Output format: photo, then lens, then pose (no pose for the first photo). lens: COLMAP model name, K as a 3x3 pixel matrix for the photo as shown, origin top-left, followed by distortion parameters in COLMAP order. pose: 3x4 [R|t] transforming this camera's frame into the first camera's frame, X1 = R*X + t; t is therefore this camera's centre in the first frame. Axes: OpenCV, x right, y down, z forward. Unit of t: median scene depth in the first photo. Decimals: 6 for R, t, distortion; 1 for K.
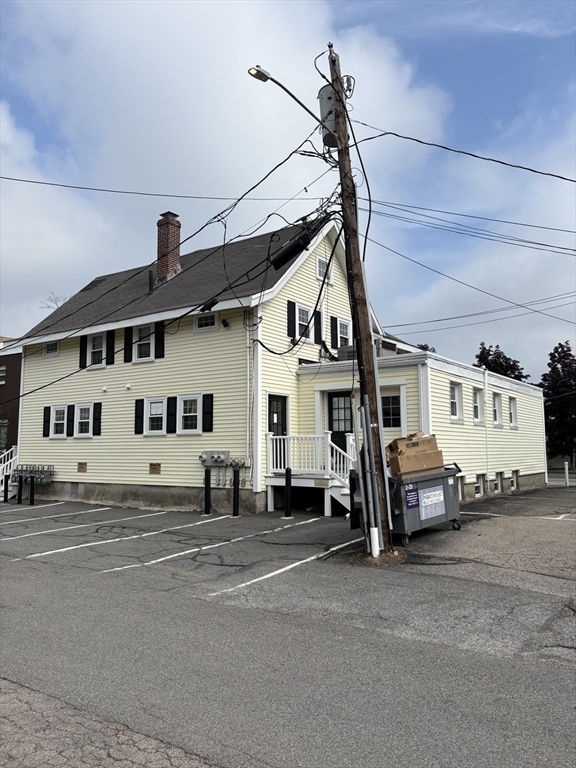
lens RADIAL K [[576.3, 0, 288.0], [0, 576.3, 384.0], [0, 0, 1]] dist [0.144832, -0.291421]
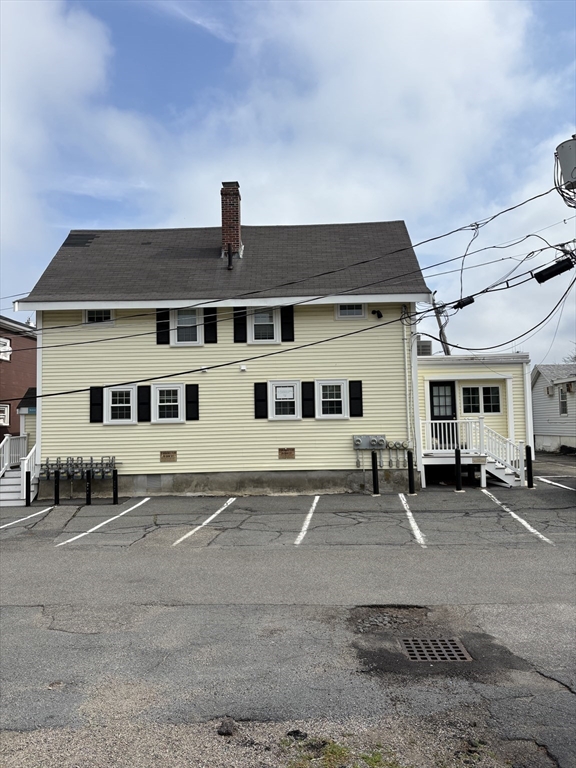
lens RADIAL K [[576.3, 0, 288.0], [0, 576.3, 384.0], [0, 0, 1]] dist [0.144832, -0.291421]
pose [[0.826452, 0.025297, 0.562438, -0.772185], [-0.044968, 0.998764, 0.021155, 0.006607], [-0.561208, -0.042775, 0.826569, 0.194188]]
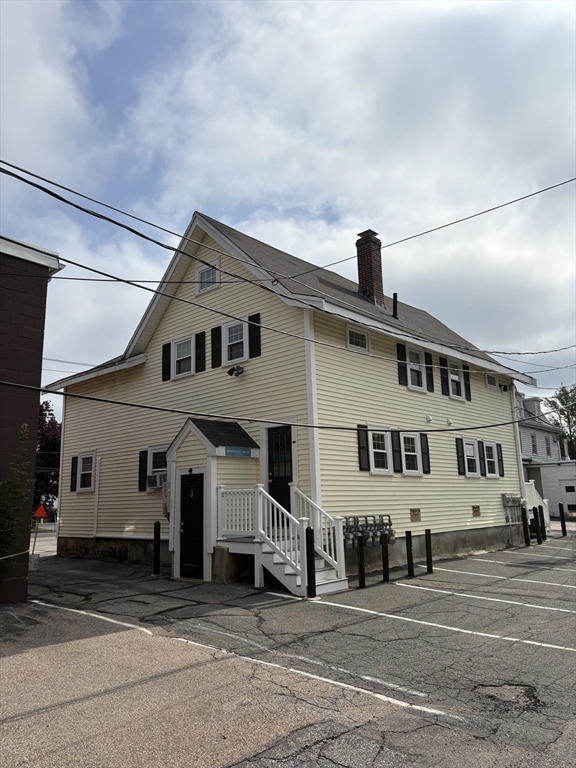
lens RADIAL K [[576.3, 0, 288.0], [0, 576.3, 384.0], [0, 0, 1]] dist [0.144832, -0.291421]
pose [[0.128424, 0.184654, 0.974377, -1.263140], [-0.096102, 0.980206, -0.173092, 0.135092], [-0.987052, -0.071410, 0.143628, 1.176862]]
